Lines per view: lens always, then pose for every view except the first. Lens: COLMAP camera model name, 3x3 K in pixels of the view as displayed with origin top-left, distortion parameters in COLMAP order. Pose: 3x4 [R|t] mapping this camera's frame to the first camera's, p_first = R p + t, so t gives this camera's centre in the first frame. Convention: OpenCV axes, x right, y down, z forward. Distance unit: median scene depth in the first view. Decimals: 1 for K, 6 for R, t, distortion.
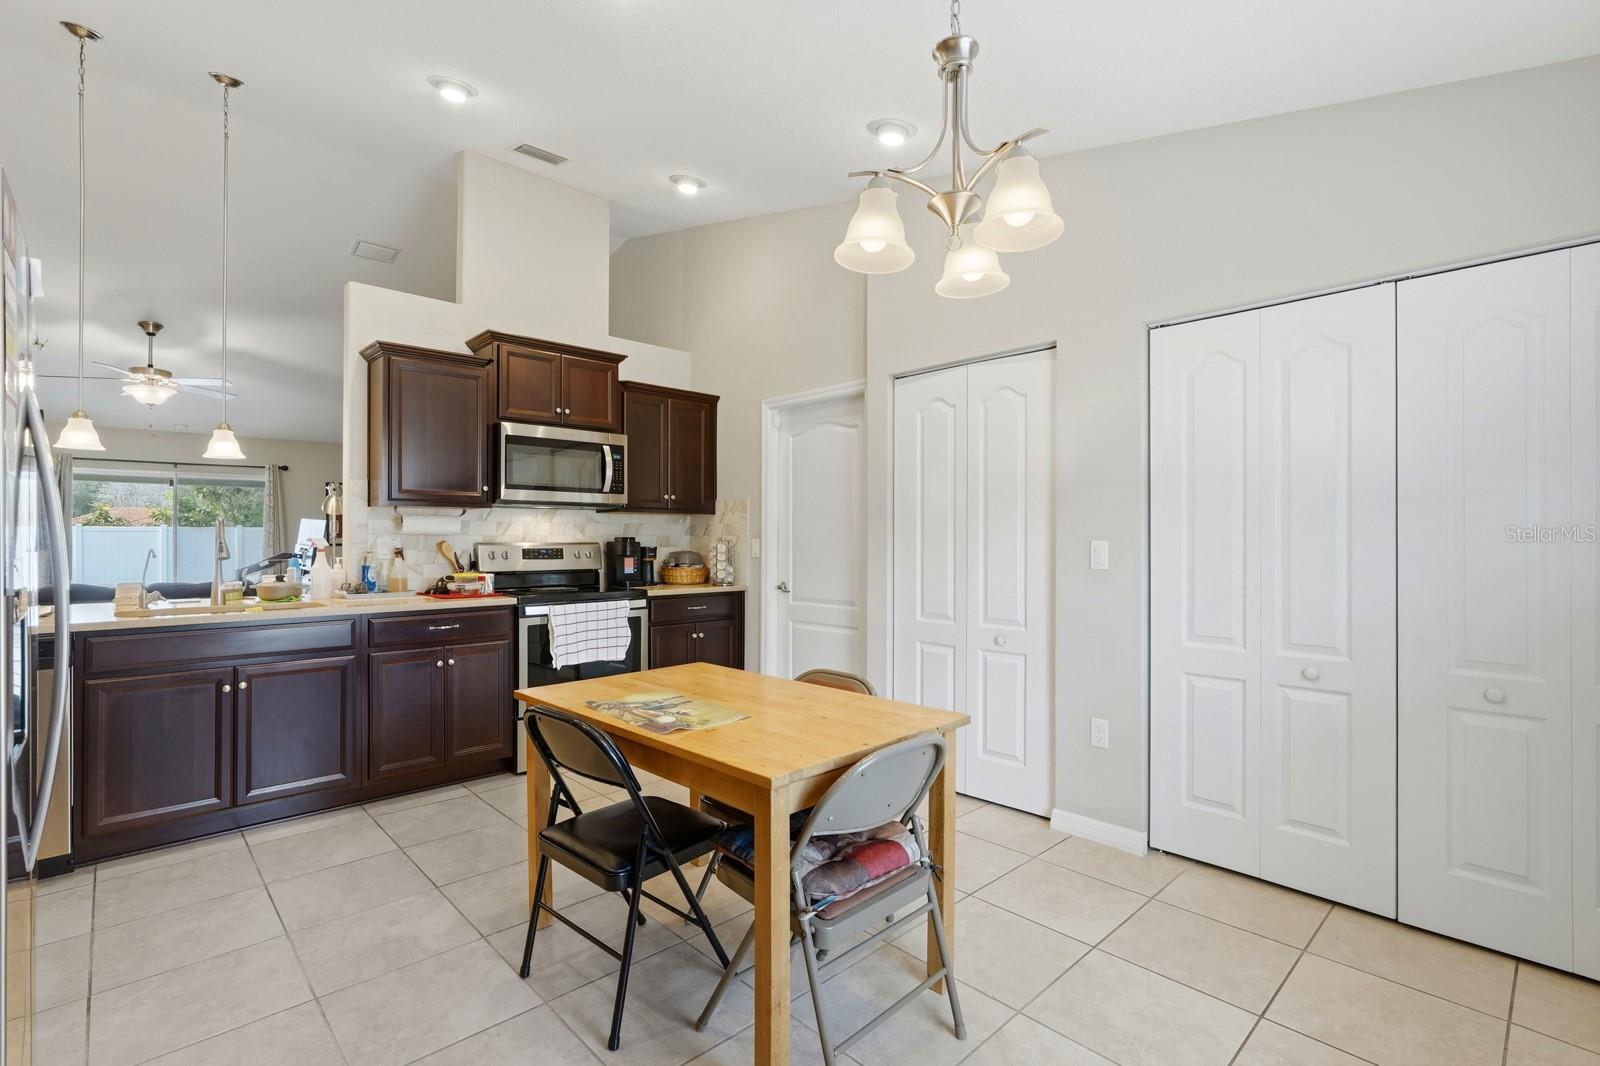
lens RADIAL K [[740.9, 0, 804.5], [0, 740.9, 534.3], [0, 0, 1]] dist [-0.012436, 0.002042]
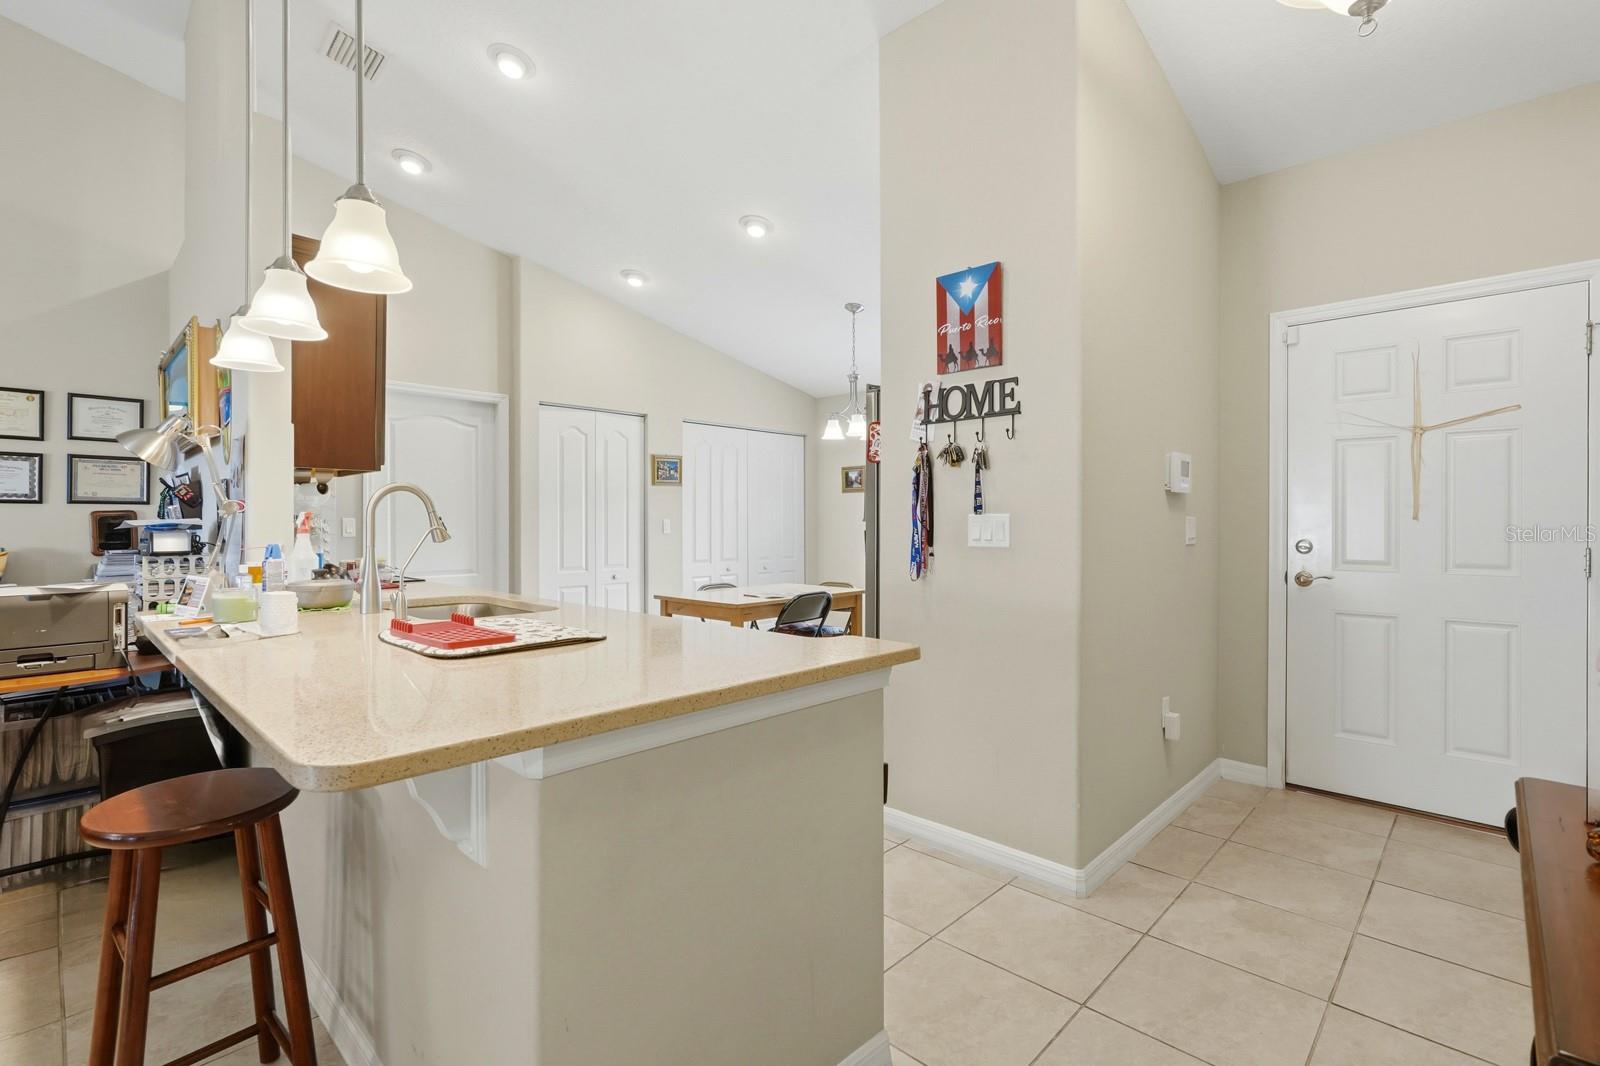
lens RADIAL K [[725.1, 0, 806.7], [0, 725.1, 517.7], [0, 0, 1]] dist [-0.014486, 0.006139]
pose [[-0.044790, 0.002561, 0.998993, -0.898950], [-0.003975, 0.999988, -0.002742, 0.005255], [-0.998989, -0.004094, -0.044779, 0.389526]]
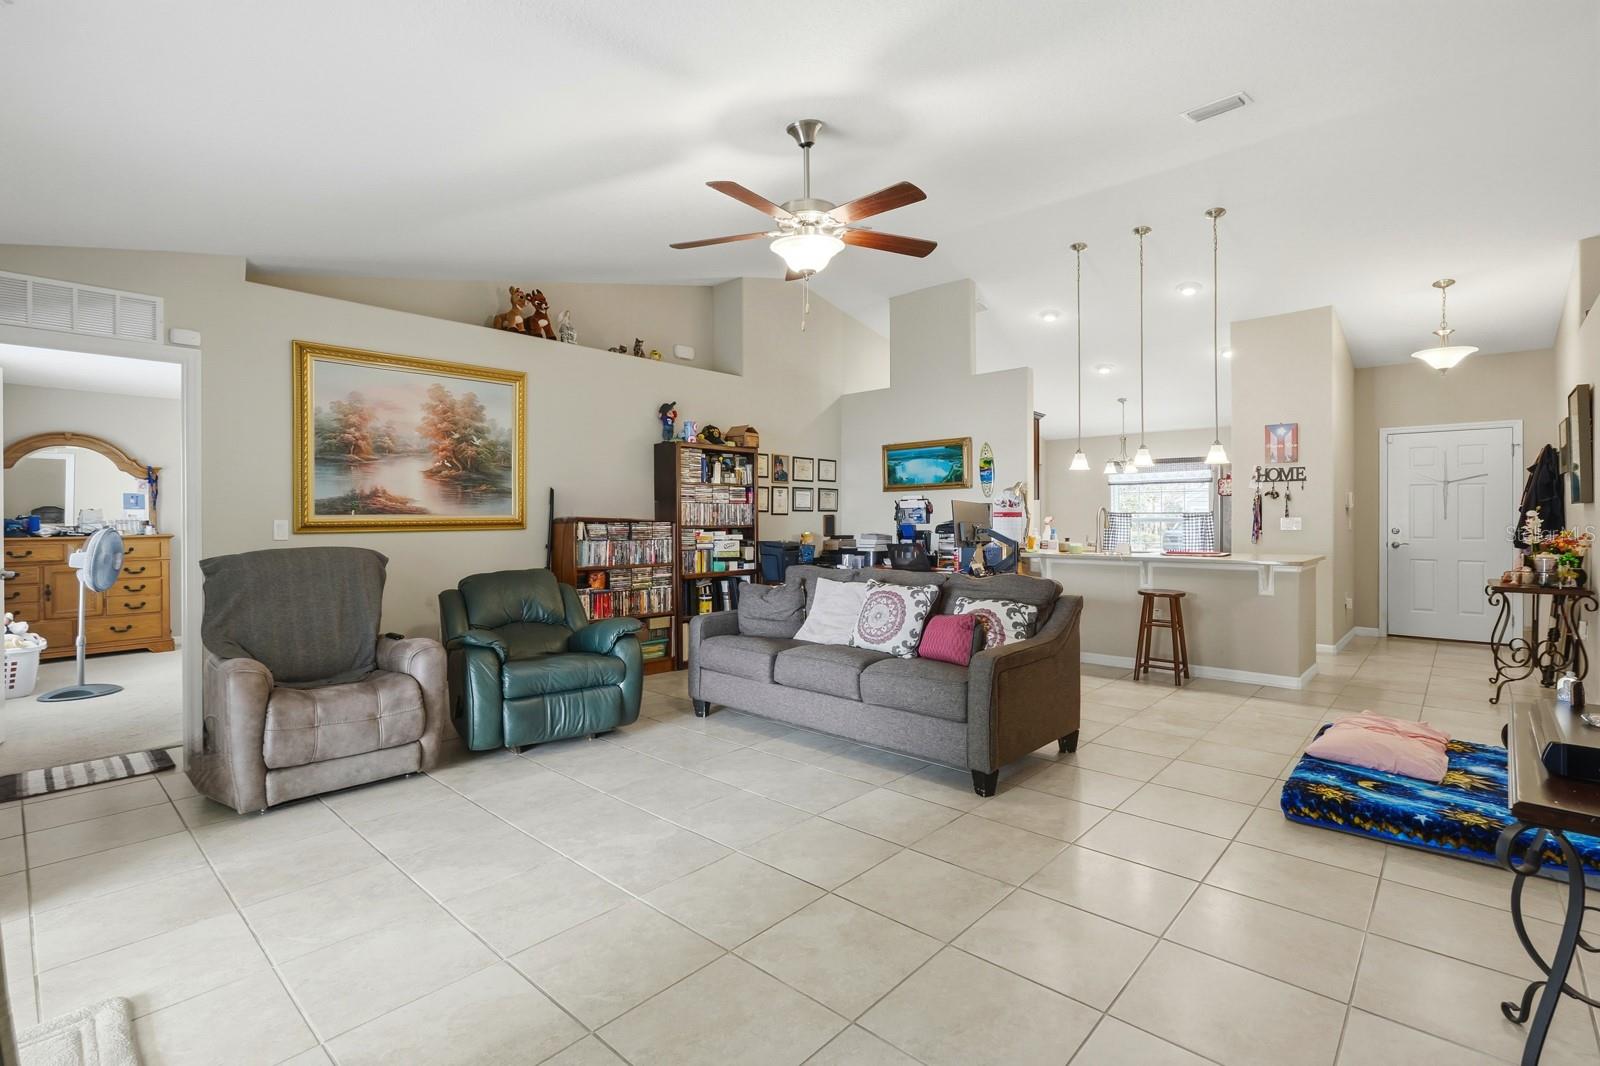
lens RADIAL K [[740.9, 0, 790.0], [0, 740.9, 521.3], [0, 0, 1]] dist [-0.012436, 0.002042]
pose [[-0.059527, -0.001993, 0.998225, -1.676969], [-0.003553, 0.999992, 0.001784, 0.008513], [-0.998220, -0.003441, -0.059534, 1.214750]]
